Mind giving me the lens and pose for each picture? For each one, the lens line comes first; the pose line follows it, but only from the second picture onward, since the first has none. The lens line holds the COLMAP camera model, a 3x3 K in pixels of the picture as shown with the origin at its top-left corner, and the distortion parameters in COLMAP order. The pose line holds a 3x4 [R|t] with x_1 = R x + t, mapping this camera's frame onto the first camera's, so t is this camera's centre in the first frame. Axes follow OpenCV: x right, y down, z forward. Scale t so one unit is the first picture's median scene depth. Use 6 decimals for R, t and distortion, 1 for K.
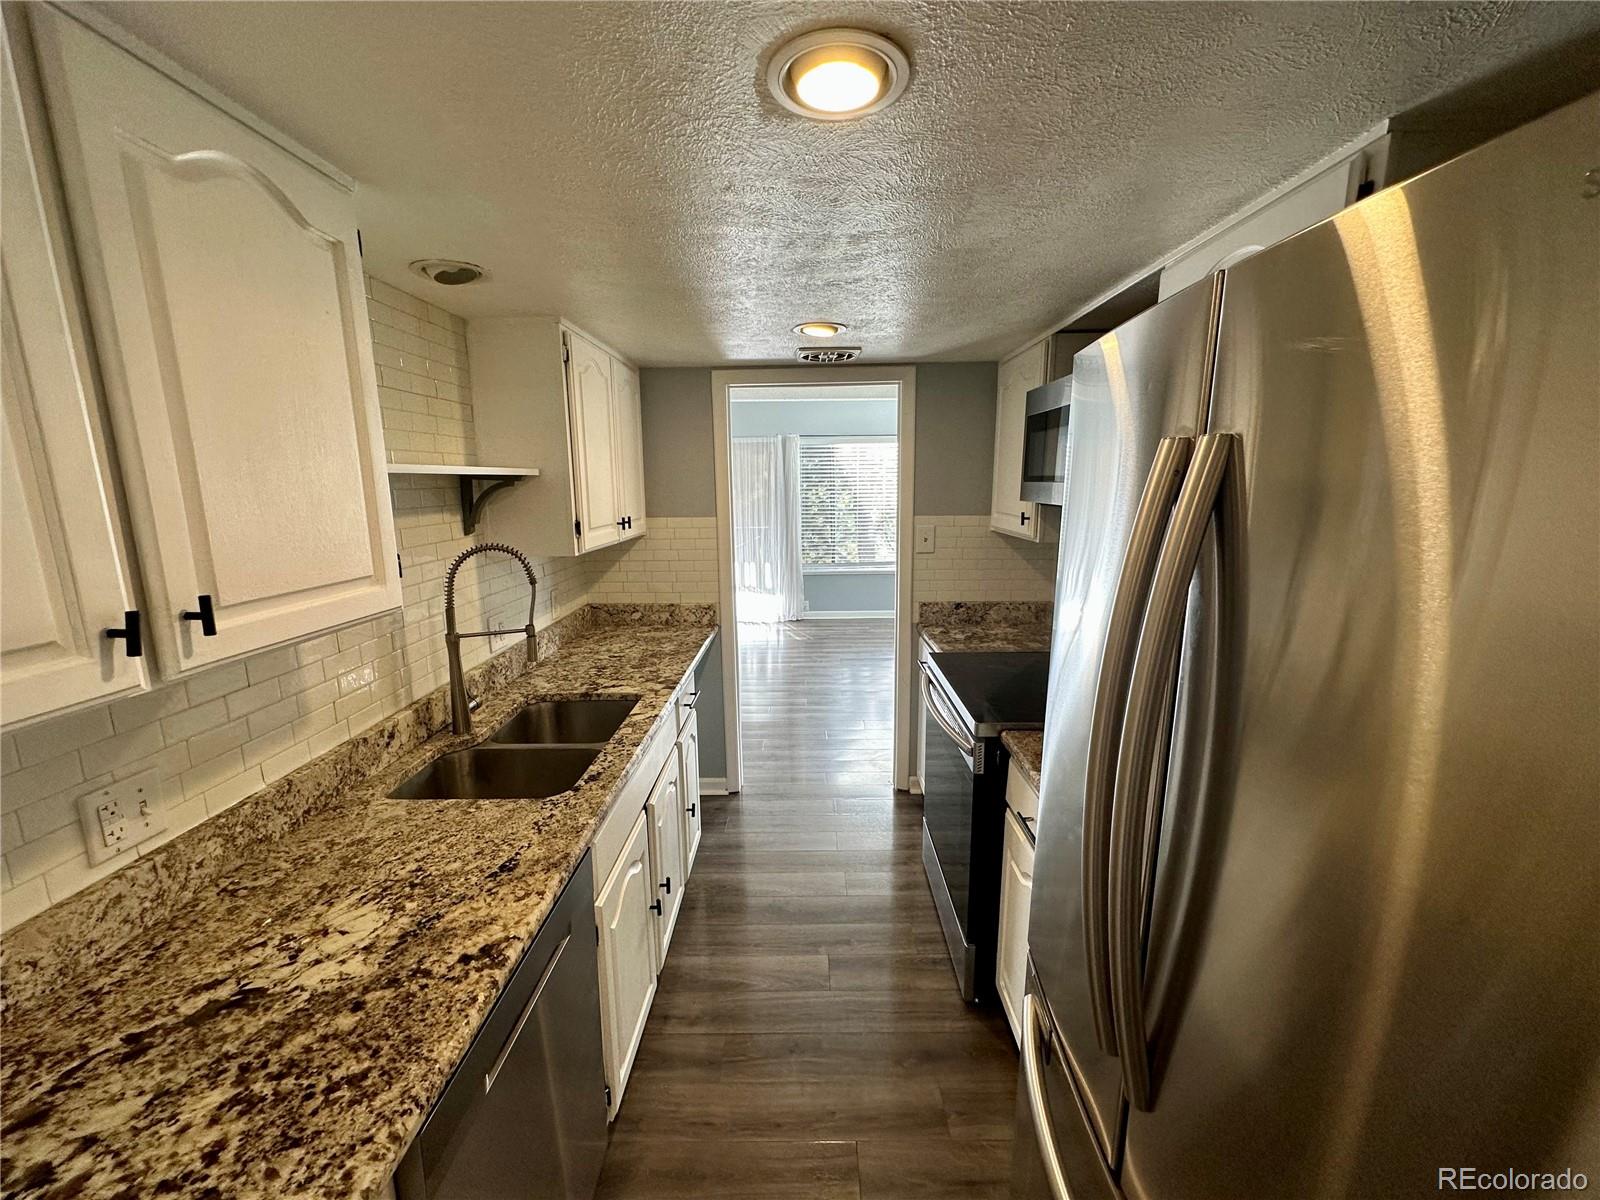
lens RADIAL K [[638.6, 0, 801.5], [0, 638.6, 600.2], [0, 0, 1]] dist [0.009522, 0.000242]
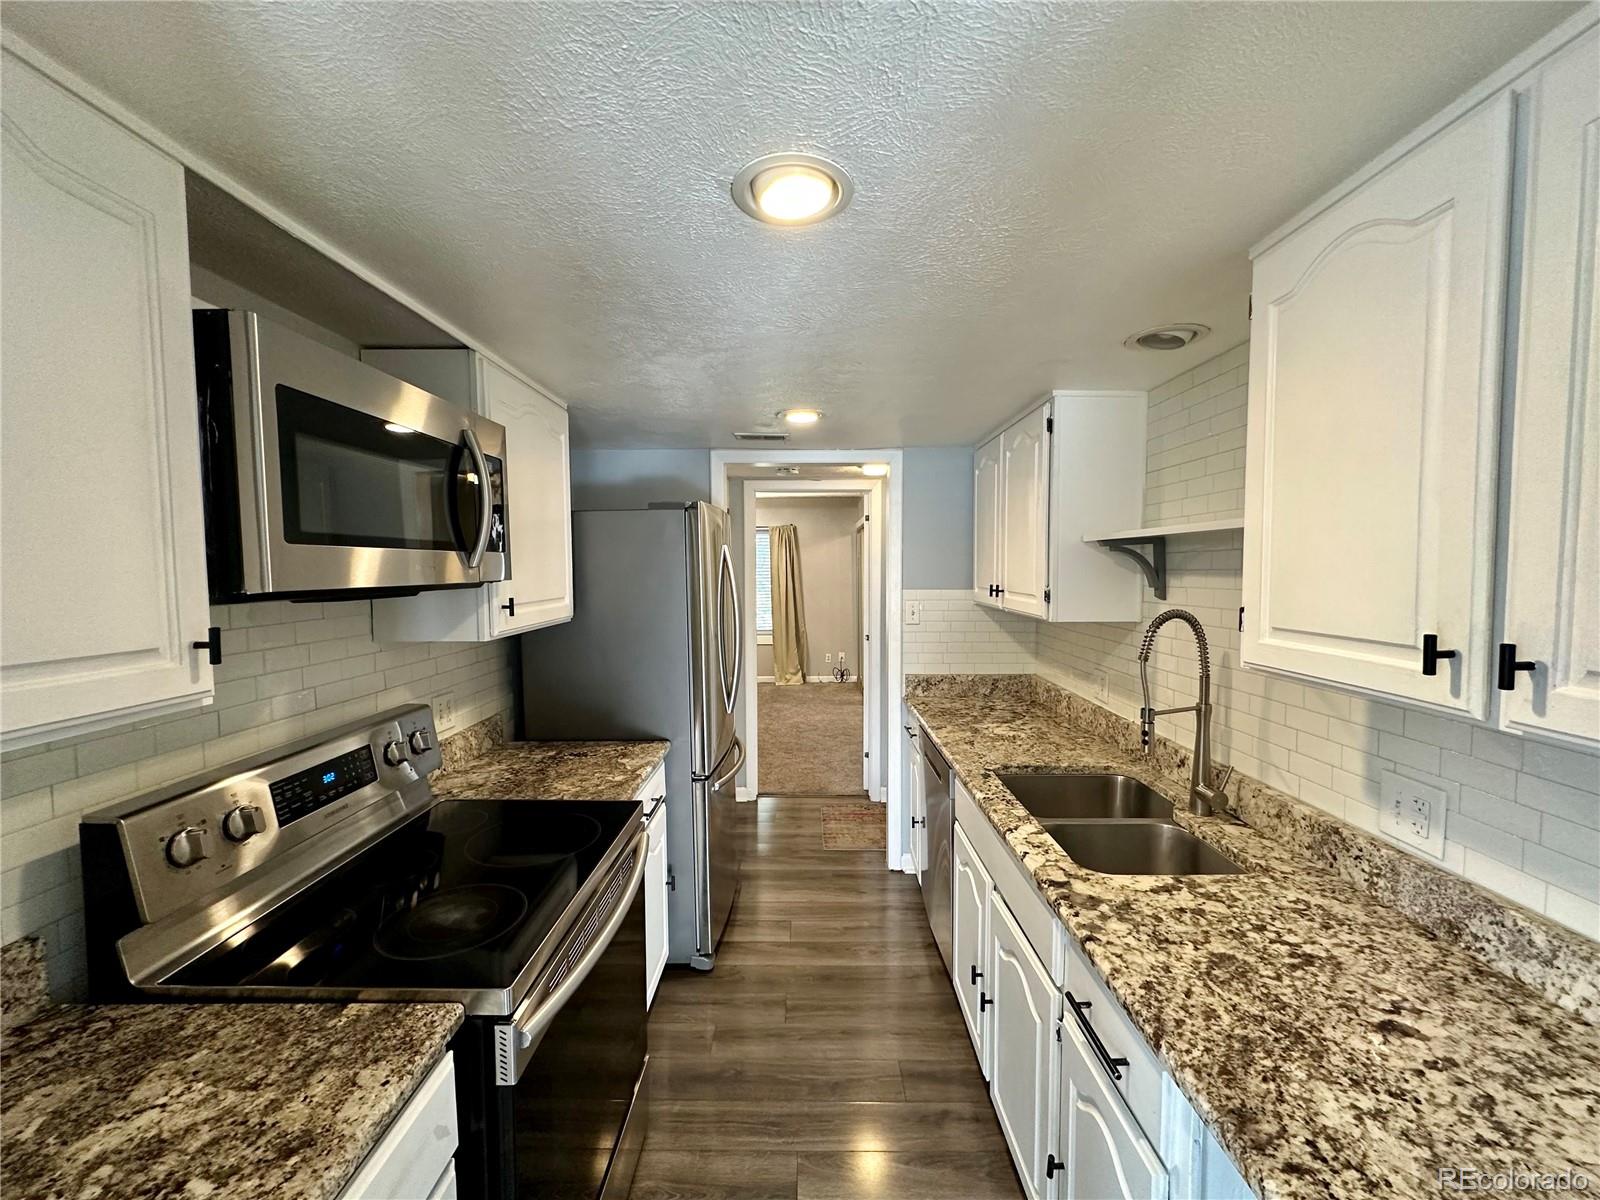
lens RADIAL K [[638.6, 0, 801.5], [0, 638.6, 600.2], [0, 0, 1]] dist [0.009522, 0.000242]
pose [[-0.999860, 0.016692, 0.000868, 0.025844], [0.016418, 0.971023, 0.238420, -0.259876], [0.003137, 0.238401, -0.971162, 1.497840]]
